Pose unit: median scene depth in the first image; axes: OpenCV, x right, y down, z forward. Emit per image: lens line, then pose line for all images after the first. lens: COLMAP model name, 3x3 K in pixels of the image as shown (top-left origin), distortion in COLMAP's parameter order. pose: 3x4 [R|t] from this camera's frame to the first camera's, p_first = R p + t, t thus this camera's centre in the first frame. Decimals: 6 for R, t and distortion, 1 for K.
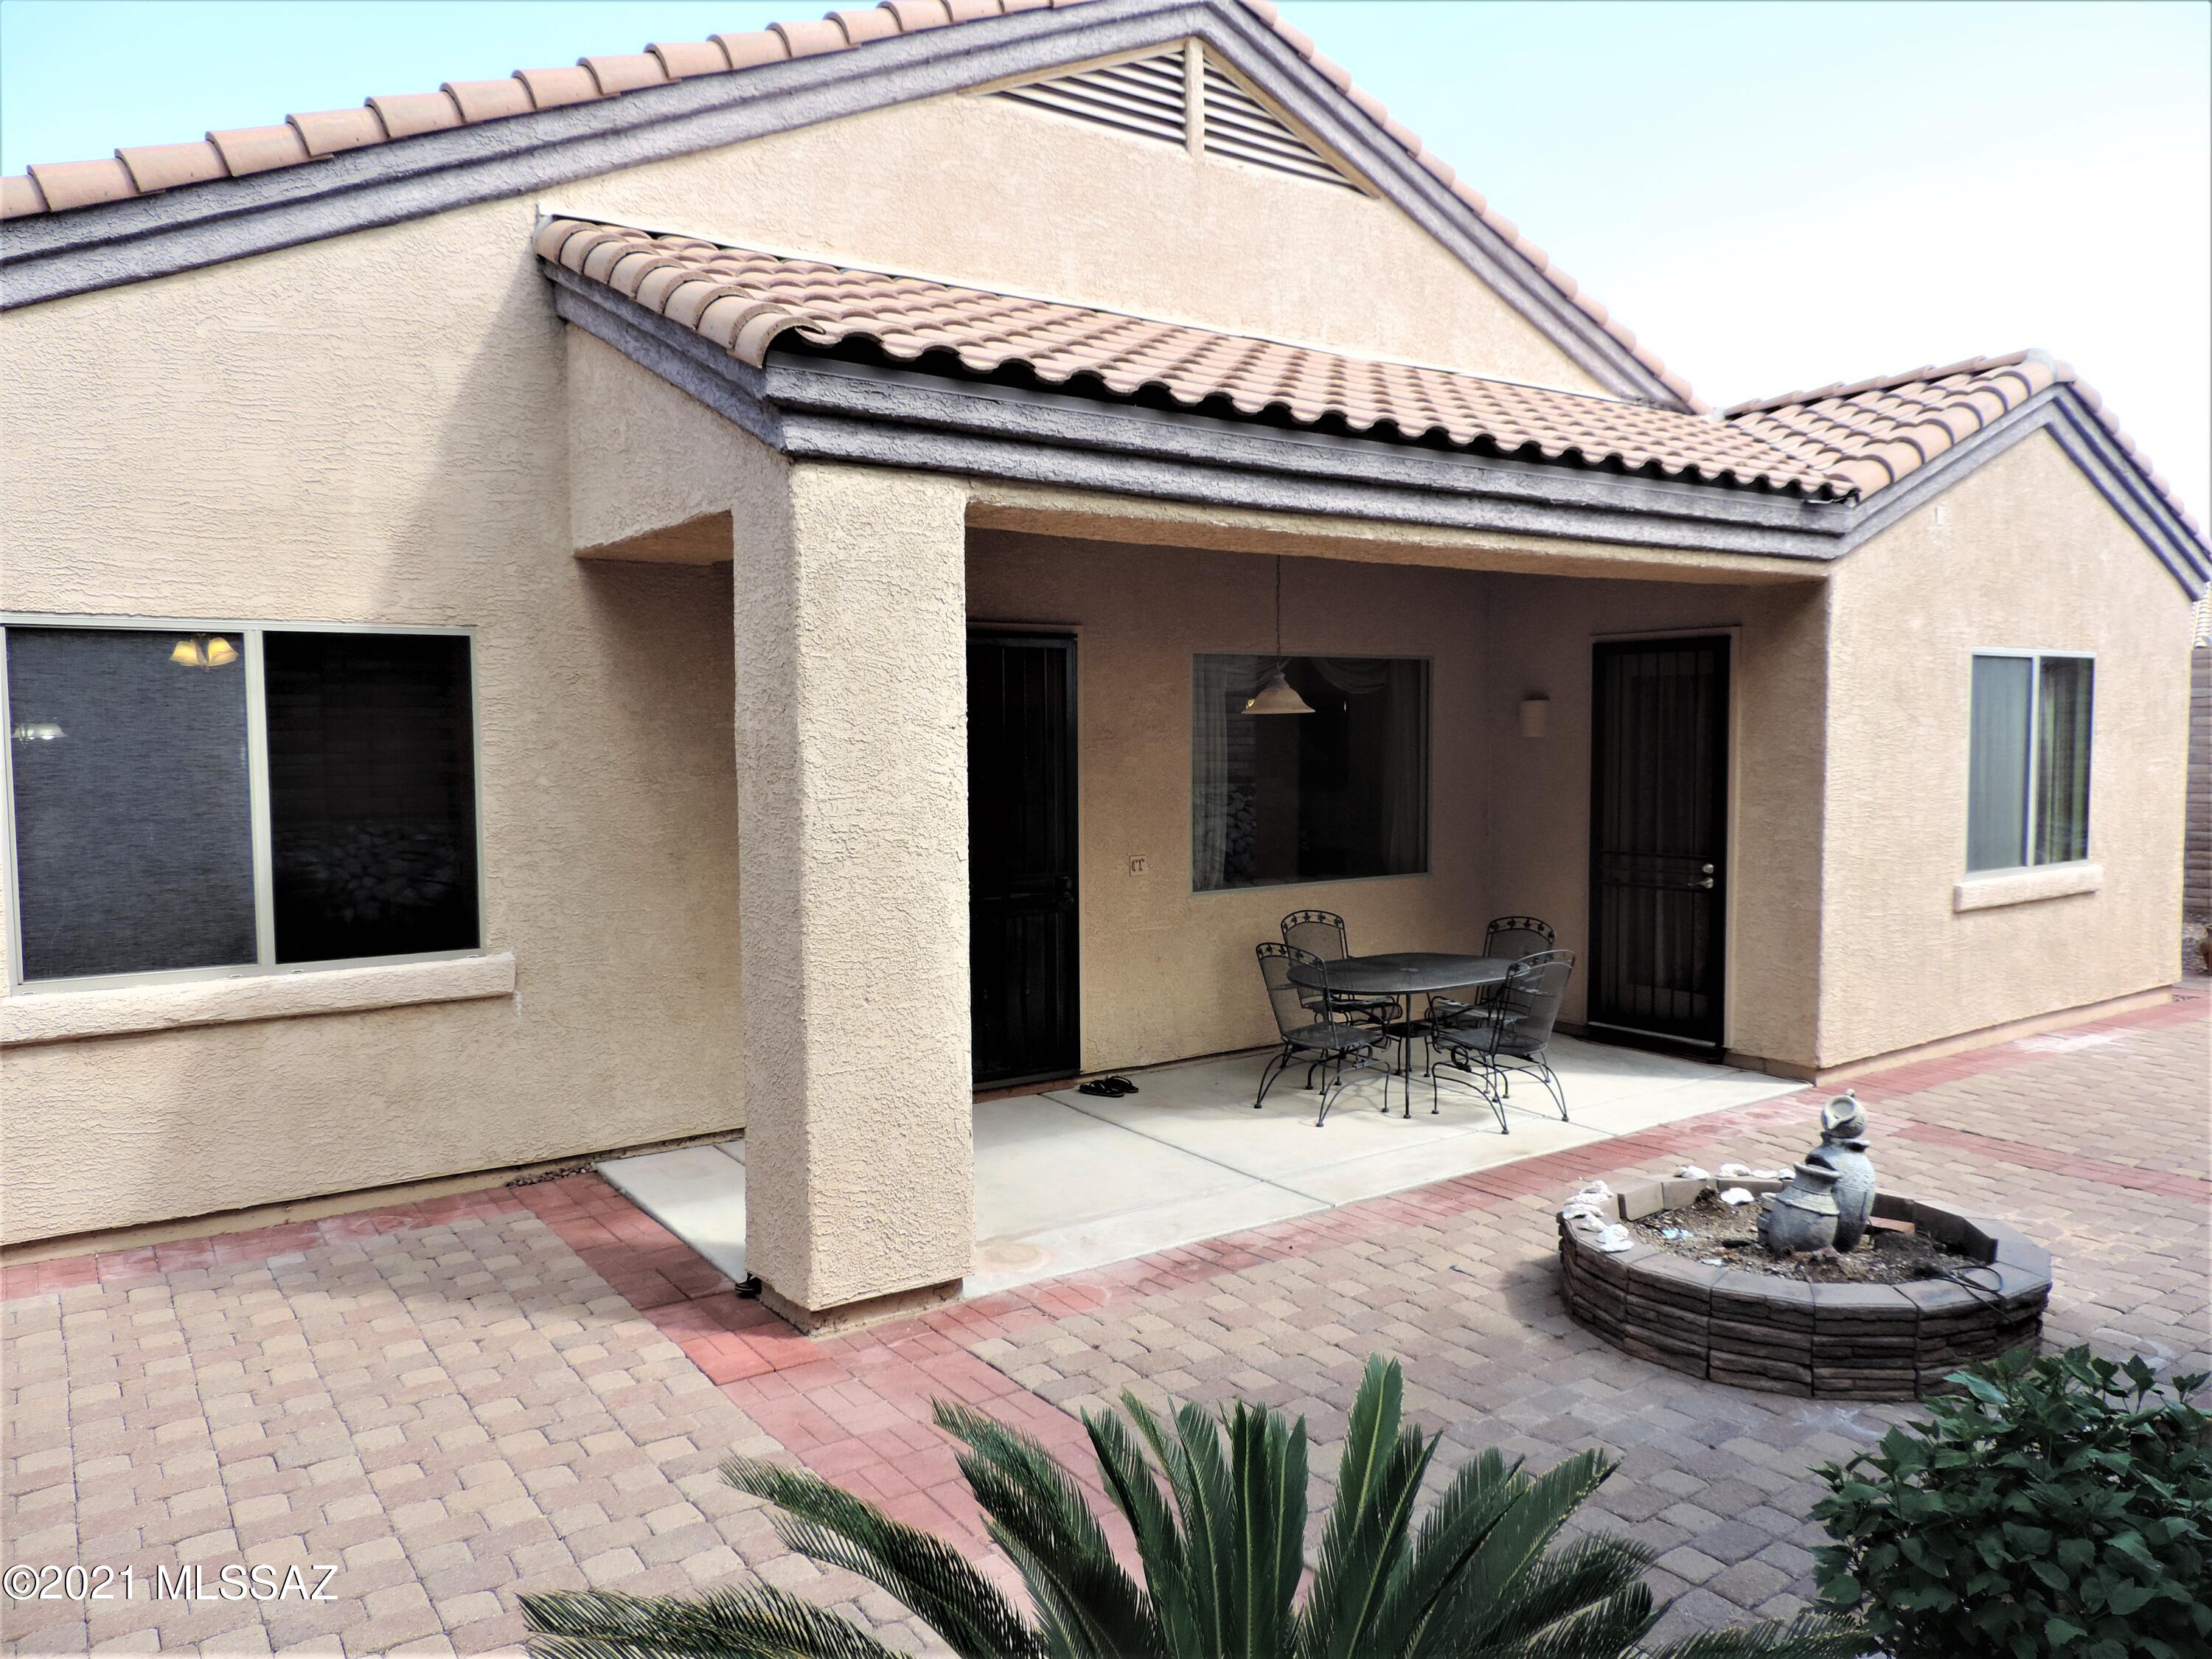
lens RADIAL K [[1567.7, 0, 1107.3], [0, 1567.7, 824.3], [0, 0, 1]] dist [-0.020607, 0.004525]
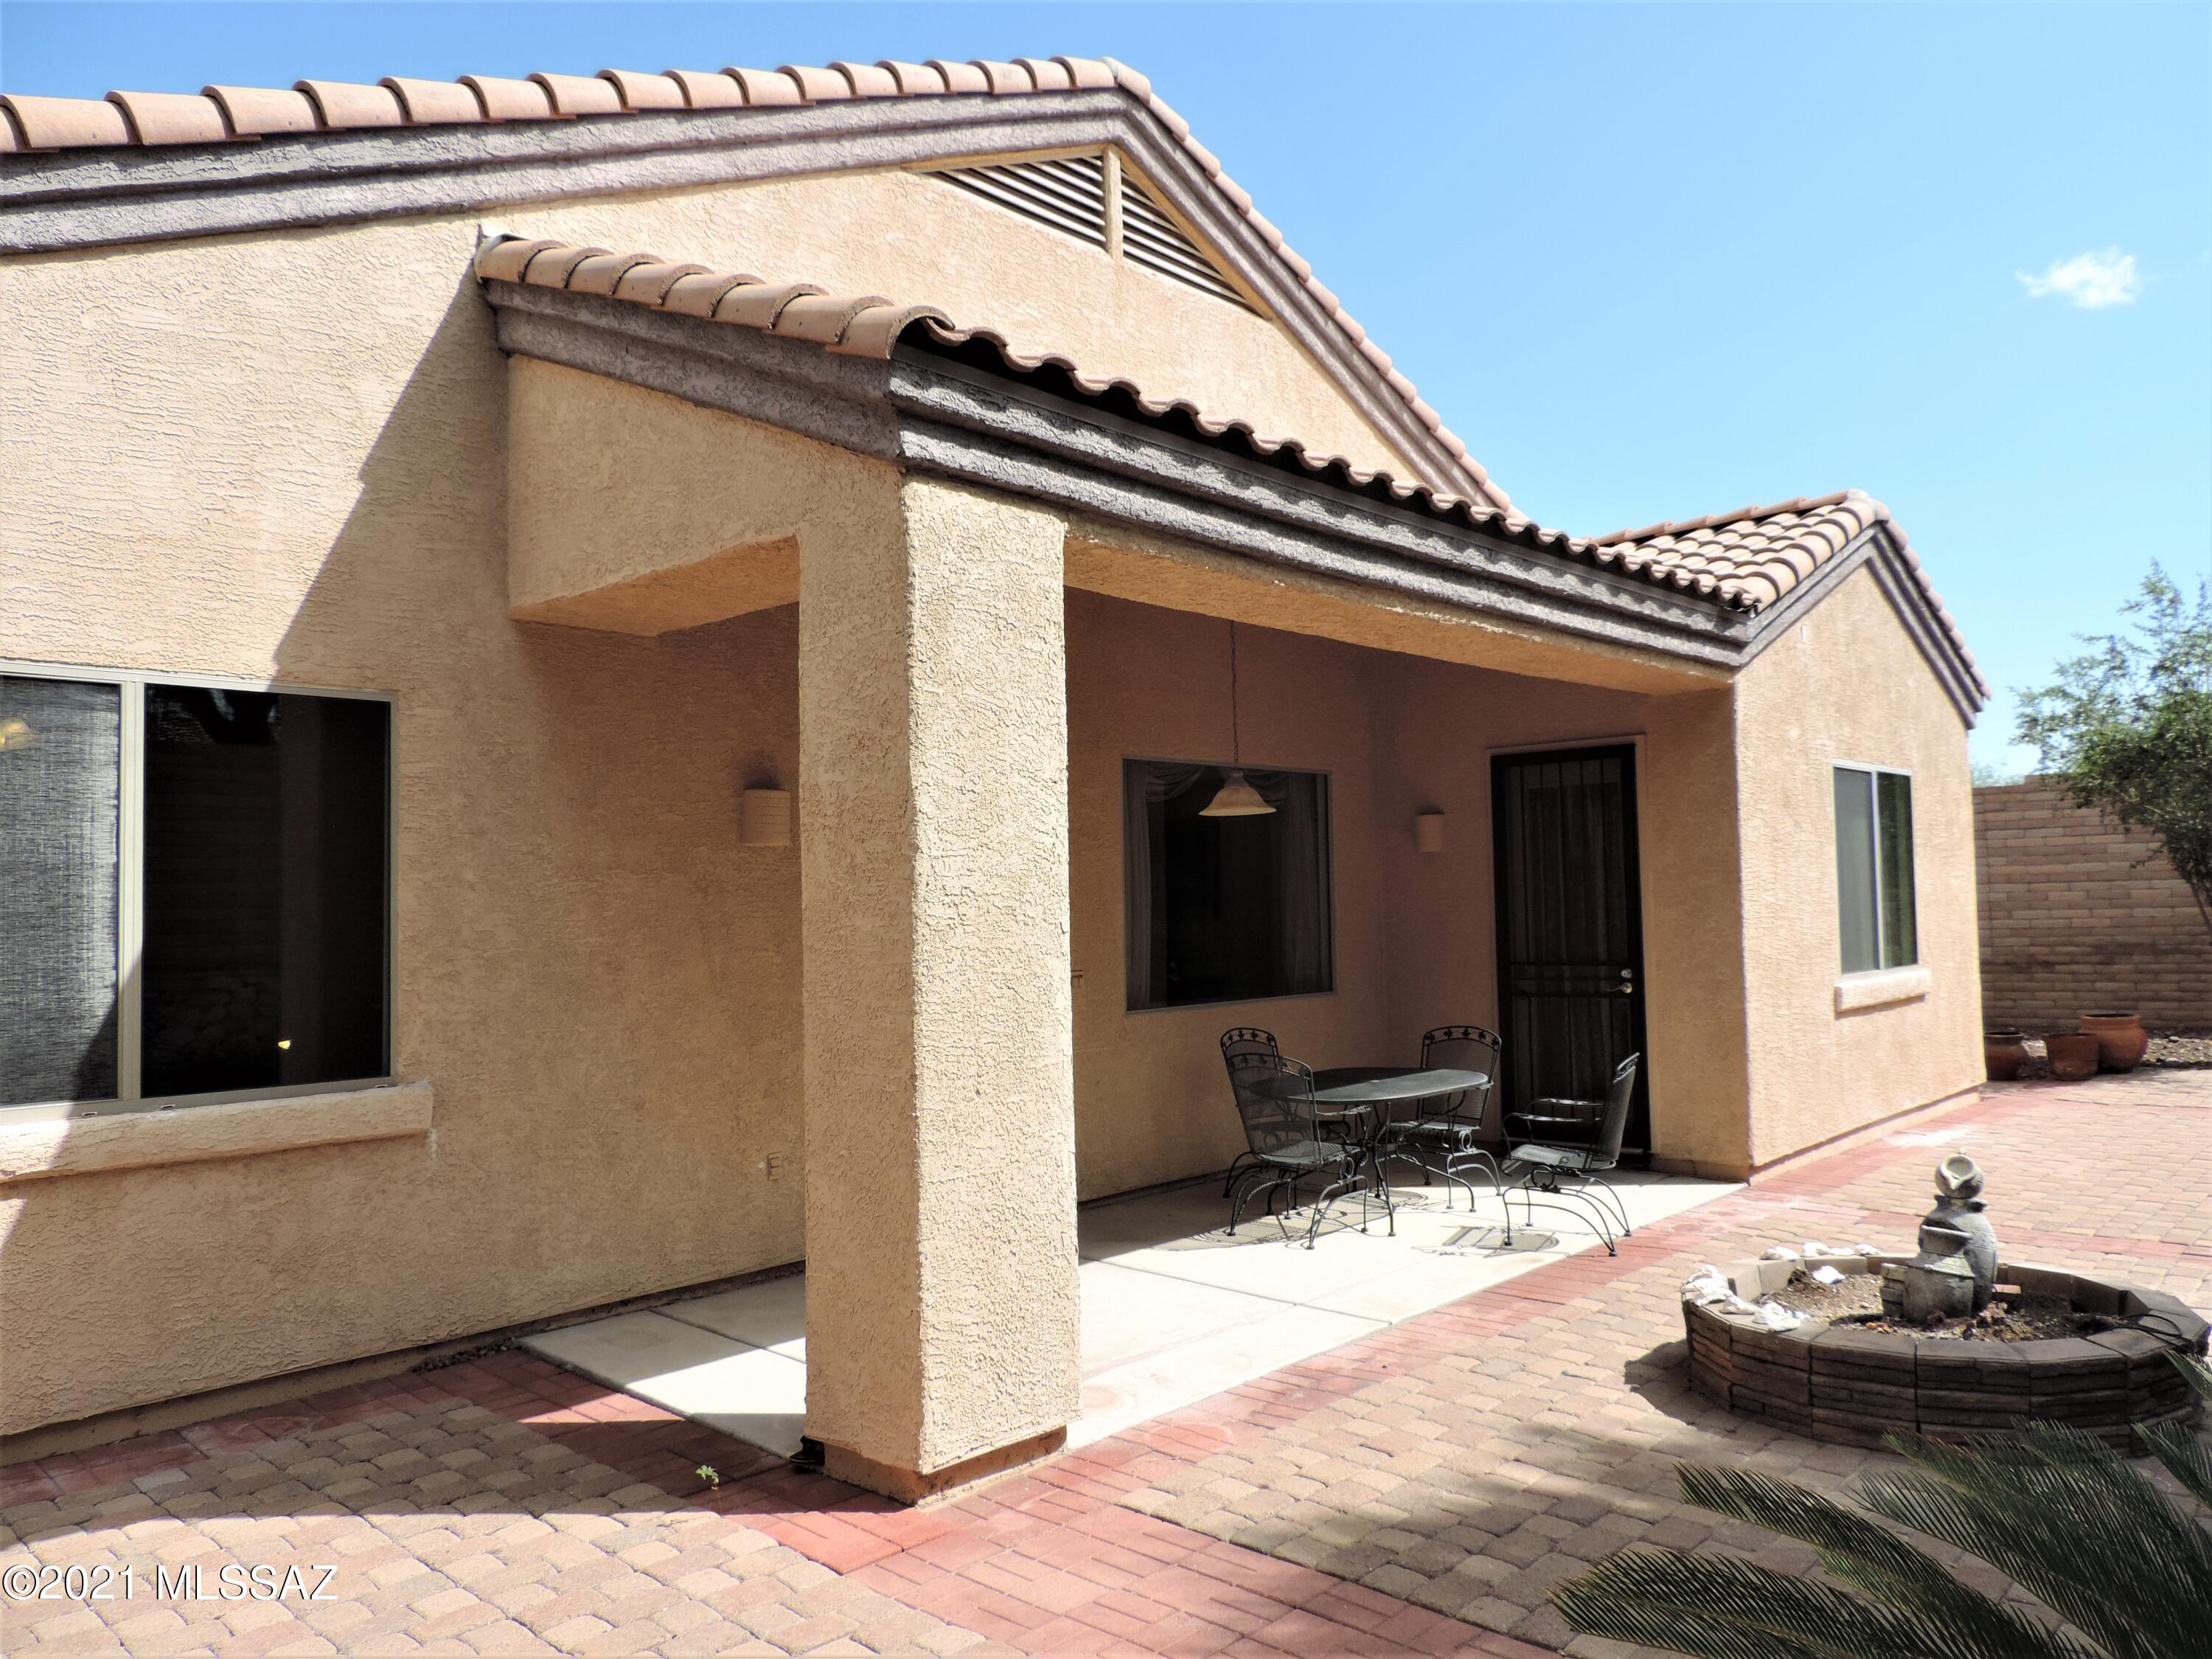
lens RADIAL K [[1567.7, 0, 1108.9], [0, 1567.7, 824.9], [0, 0, 1]] dist [-0.020607, 0.004525]
pose [[0.978260, -0.002904, 0.207363, -0.208612], [0.026633, 0.993381, -0.111734, 0.051640], [-0.205666, 0.114828, 0.971862, 0.109477]]
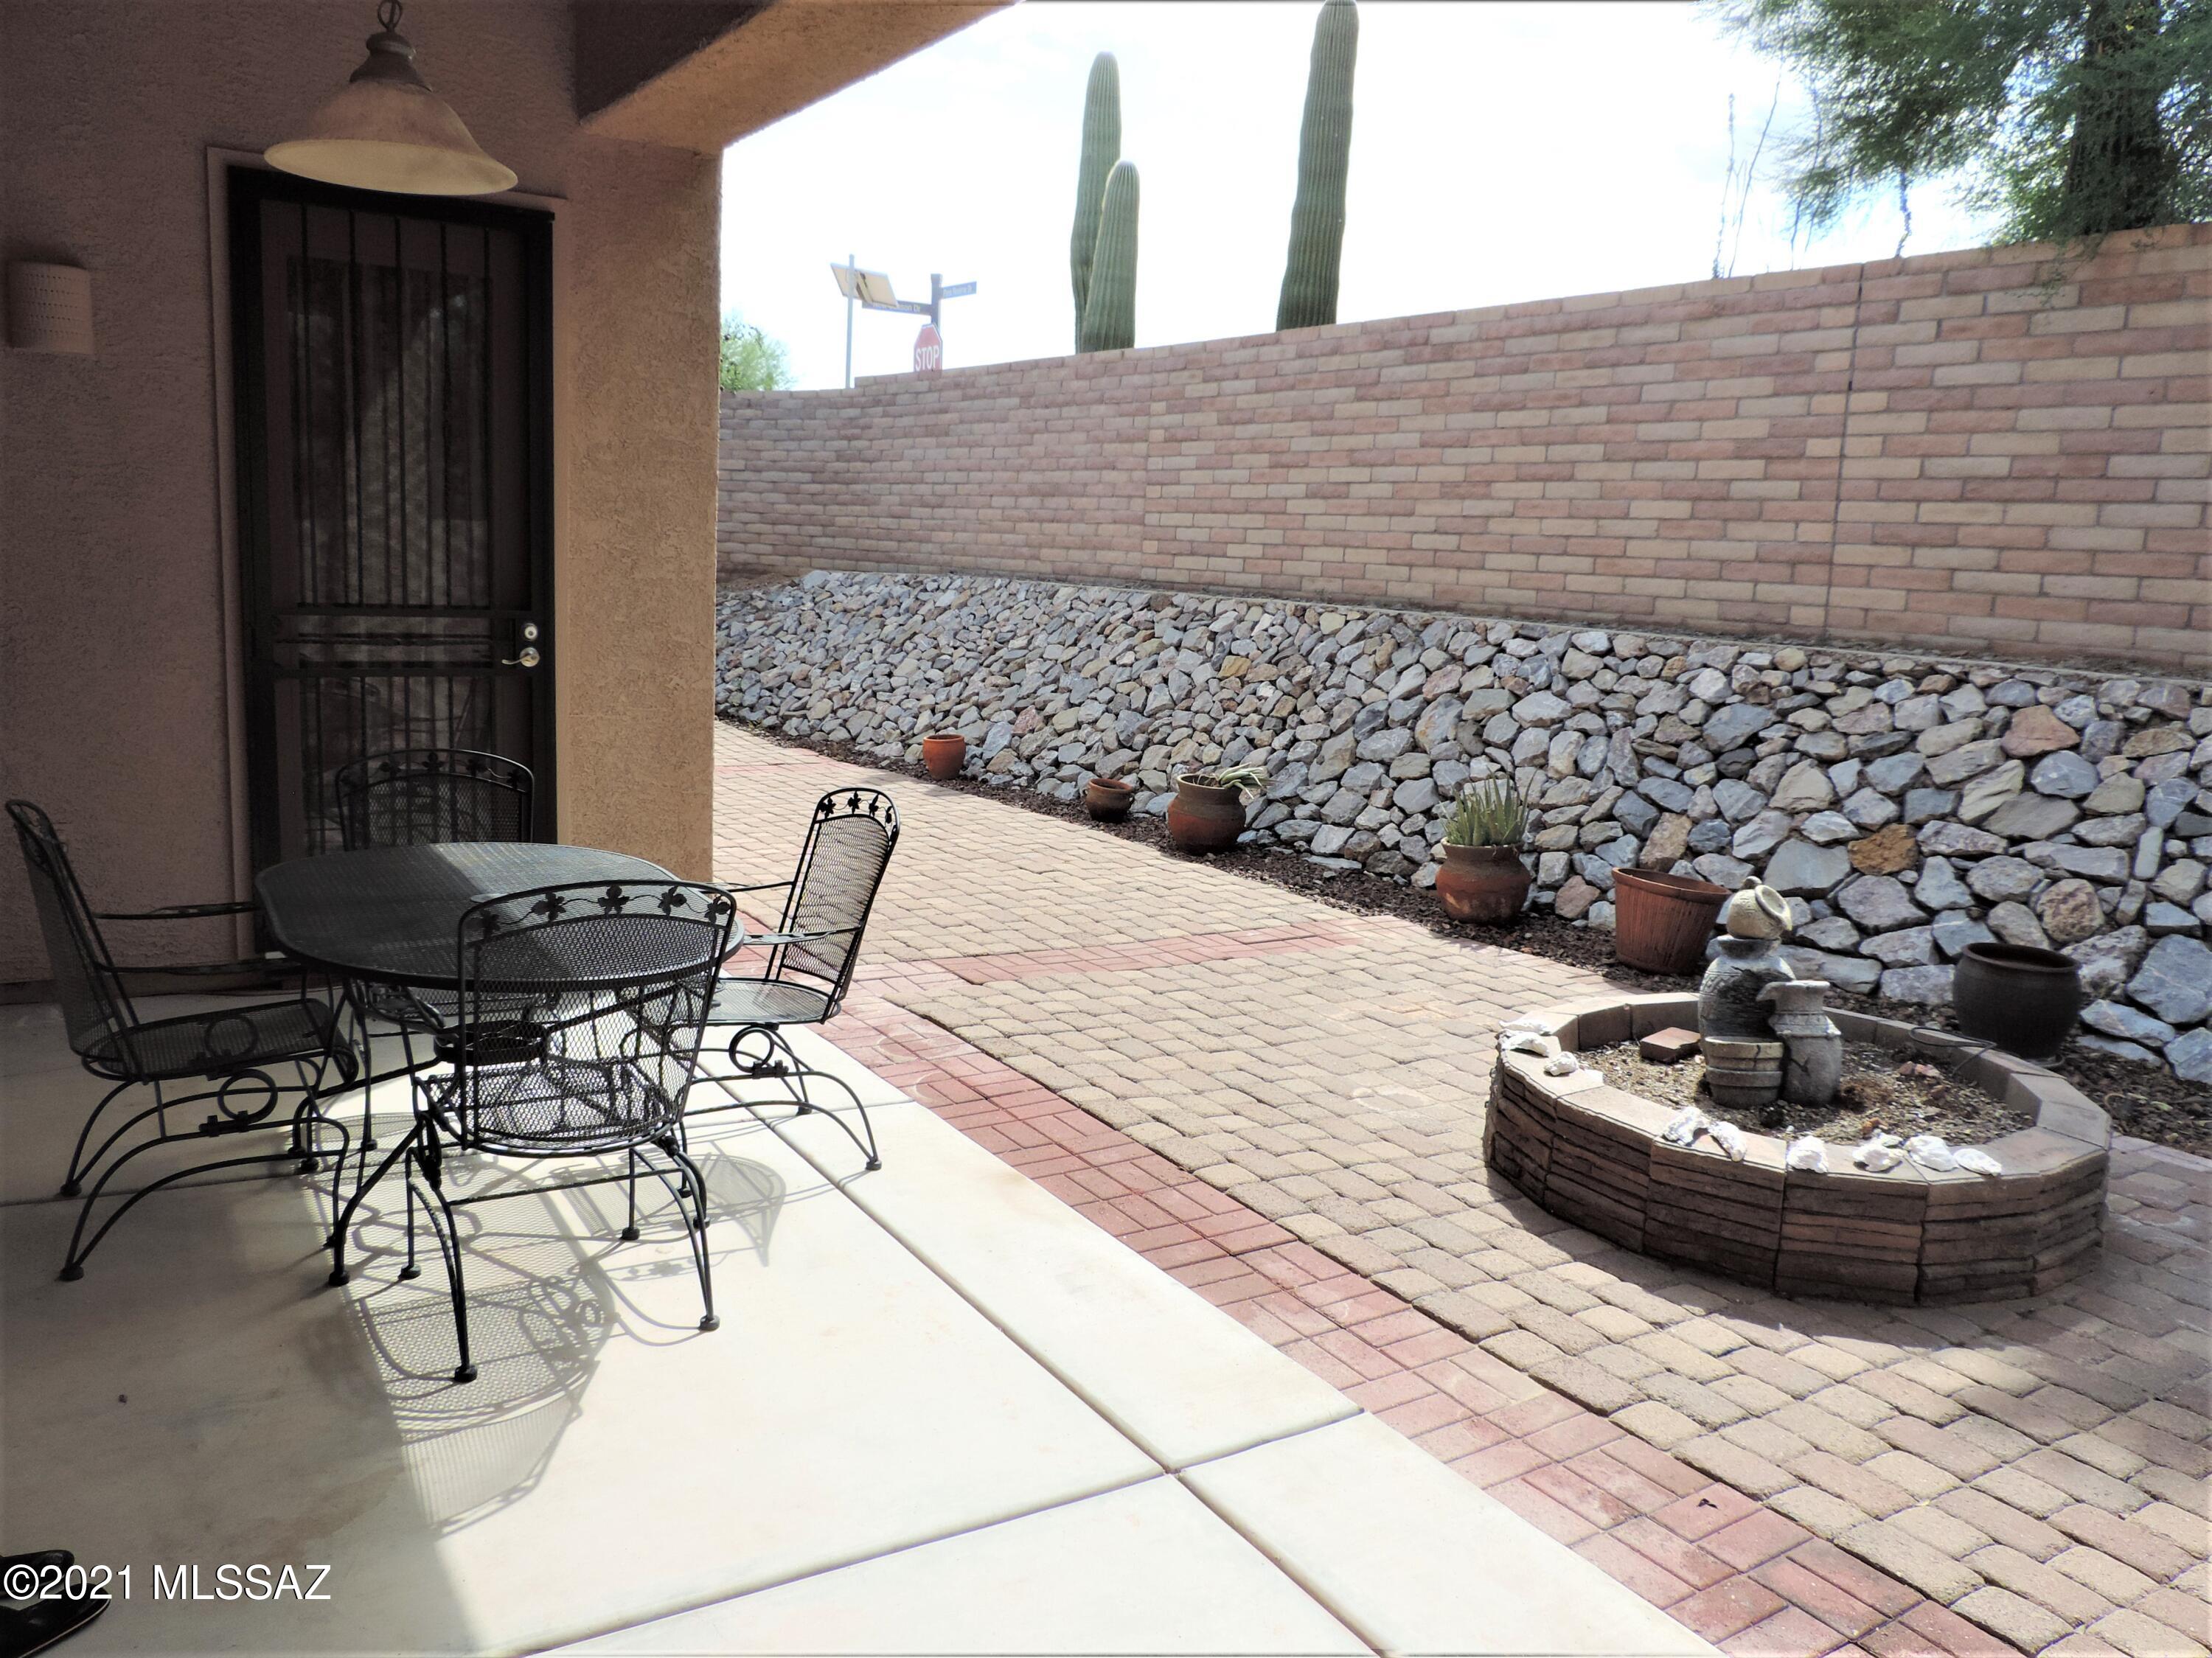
lens RADIAL K [[1663.0, 0, 1108.0], [0, 1663.0, 824.1], [0, 0, 1]] dist [-0.000623, 0.004422]
pose [[0.032561, -0.168994, 0.985079, -0.304196], [0.007957, 0.985614, 0.168823, -0.004964], [-0.999438, 0.002342, 0.033438, 1.070843]]
